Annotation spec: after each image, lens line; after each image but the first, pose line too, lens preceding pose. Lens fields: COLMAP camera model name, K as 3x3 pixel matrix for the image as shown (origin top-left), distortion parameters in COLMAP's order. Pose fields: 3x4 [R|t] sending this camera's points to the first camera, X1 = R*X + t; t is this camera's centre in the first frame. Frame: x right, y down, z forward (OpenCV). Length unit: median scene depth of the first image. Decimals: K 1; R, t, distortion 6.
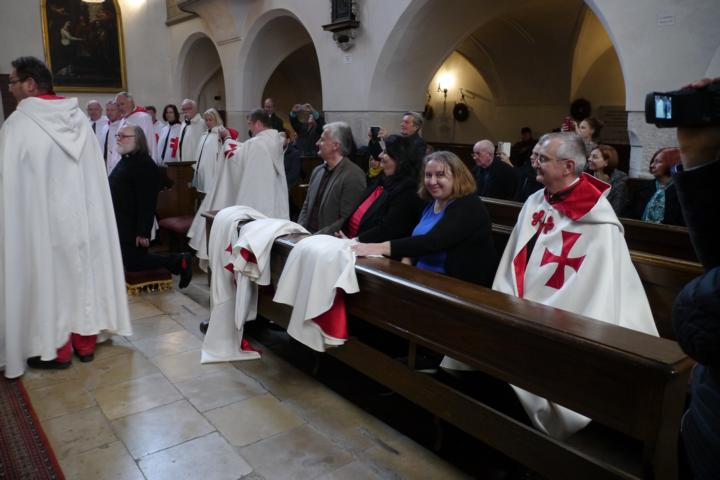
lens RADIAL K [[548.3, 0, 368.4], [0, 548.3, 230.8], [0, 0, 1]] dist [-0.064523, 0.007445]
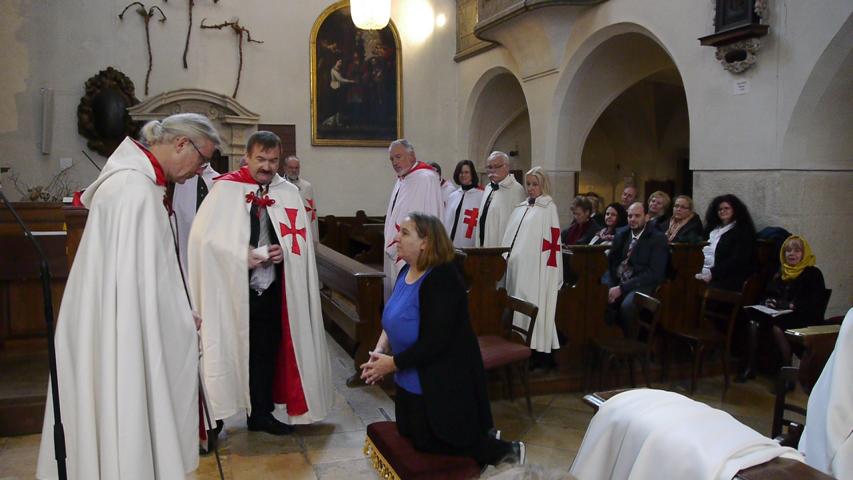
lens RADIAL K [[687.3, 0, 426.2], [0, 687.3, 215.0], [0, 0, 1]] dist [0.002348, -0.003189]
pose [[0.933442, 0.017180, -0.358316, -0.089984], [-0.070974, 0.987952, -0.137523, -0.036978], [0.351636, 0.153801, 0.923416, 0.168368]]
